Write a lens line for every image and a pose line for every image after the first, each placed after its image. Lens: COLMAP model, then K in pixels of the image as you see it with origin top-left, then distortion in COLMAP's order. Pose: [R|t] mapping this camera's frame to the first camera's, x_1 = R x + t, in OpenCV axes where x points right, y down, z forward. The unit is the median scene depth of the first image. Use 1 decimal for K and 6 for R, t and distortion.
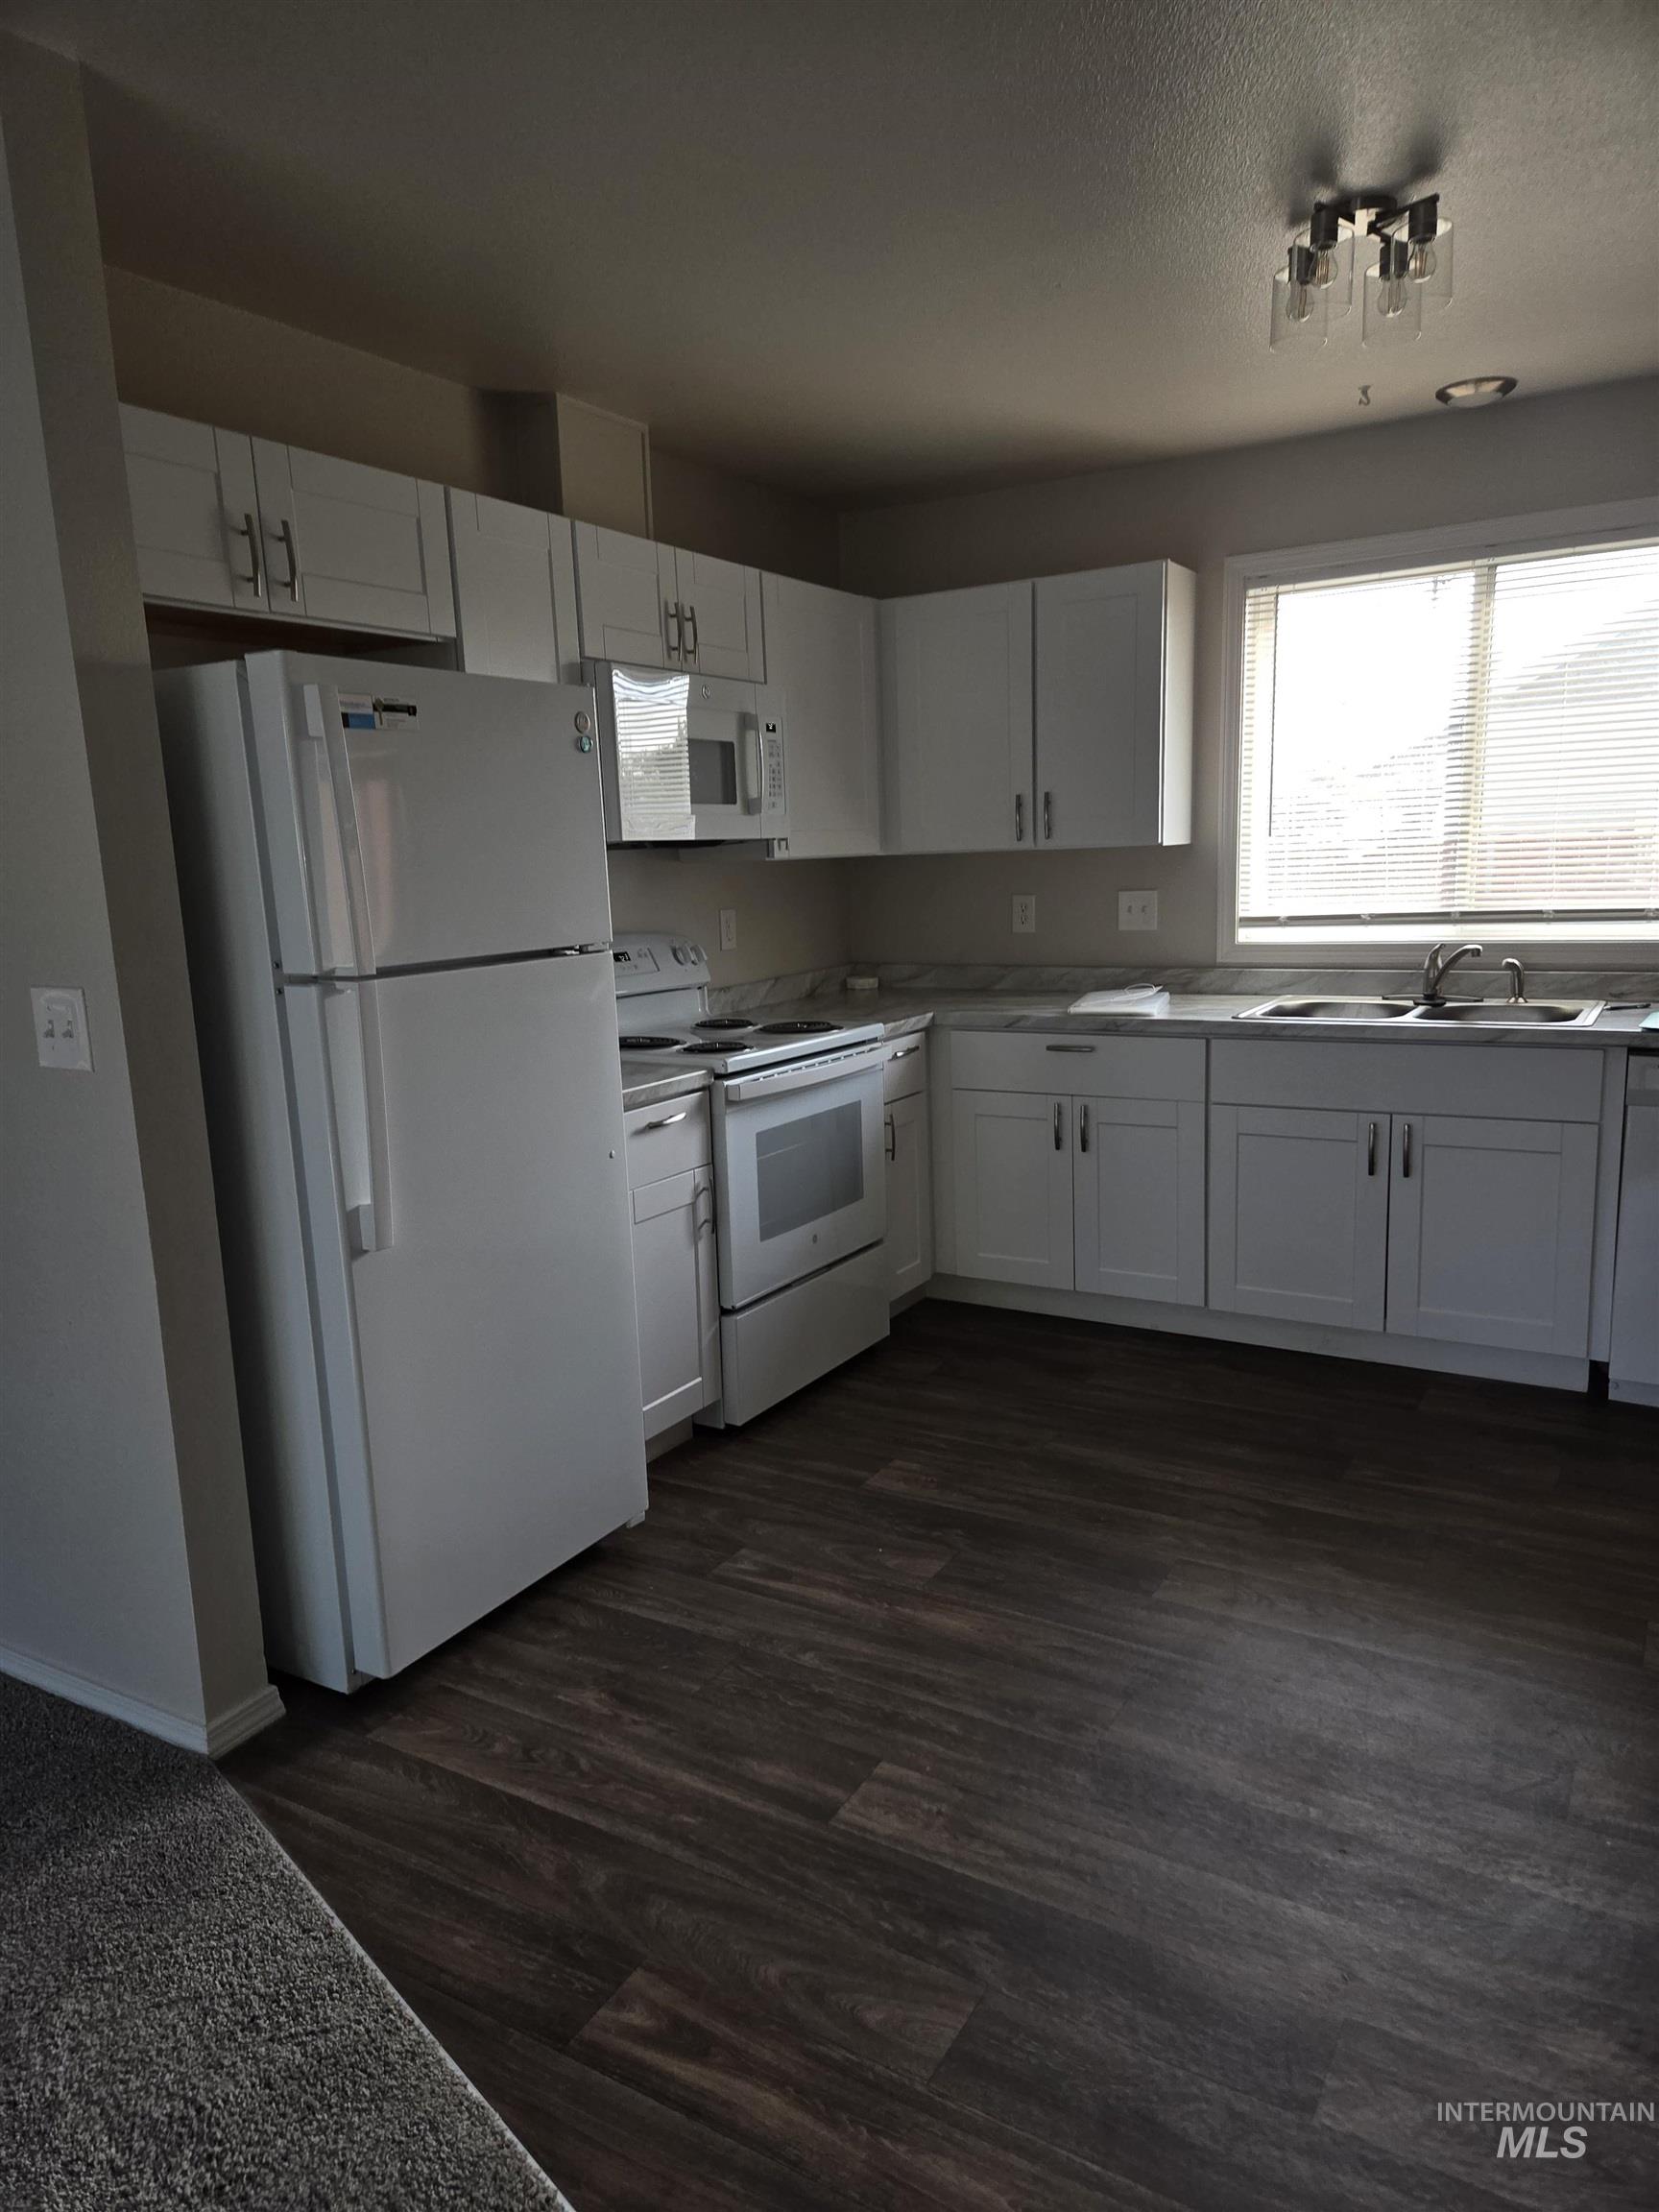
lens RADIAL K [[1489.1, 0, 830.0], [0, 1489.1, 1136.9], [0, 0, 1]] dist [0.083127, -0.061744]
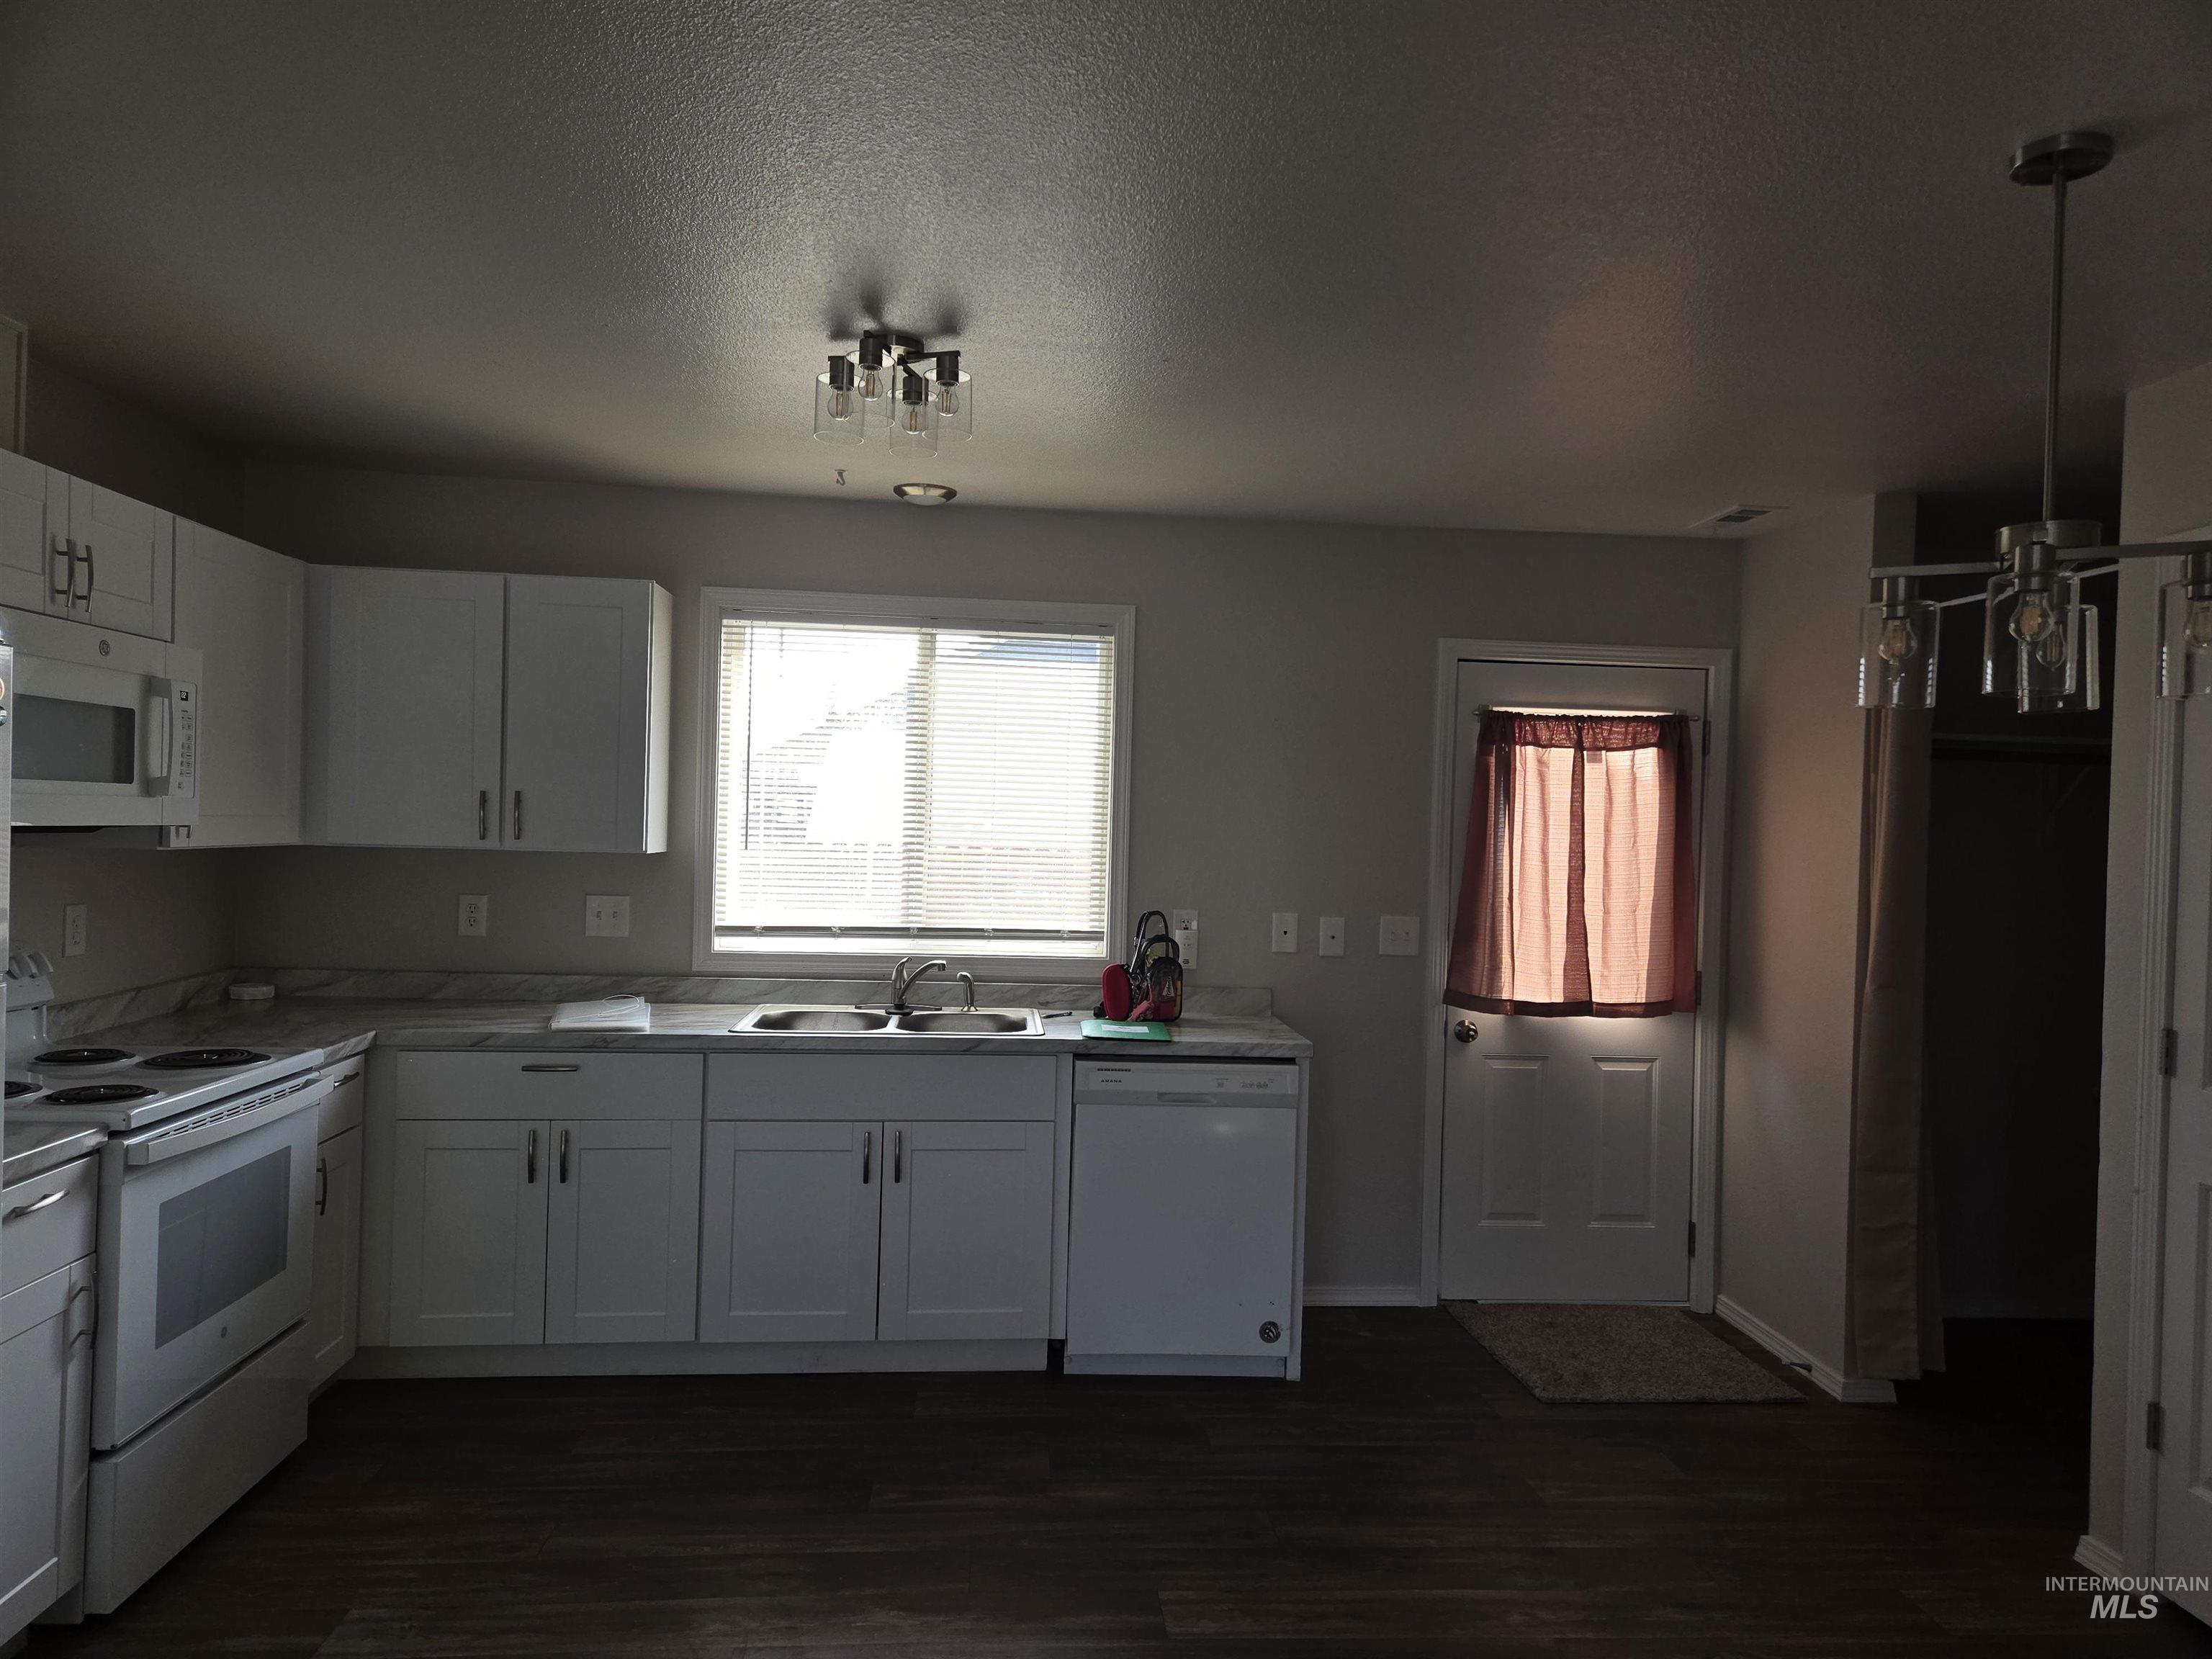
lens RADIAL K [[1489.1, 0, 1106.0], [0, 1489.1, 829.5], [0, 0, 1]] dist [0.083127, -0.061744]
pose [[0.804763, 0.053416, 0.591188, -0.122292], [0.054468, 0.985096, -0.163152, -0.034911], [-0.591092, 0.163500, 0.789860, 0.045832]]
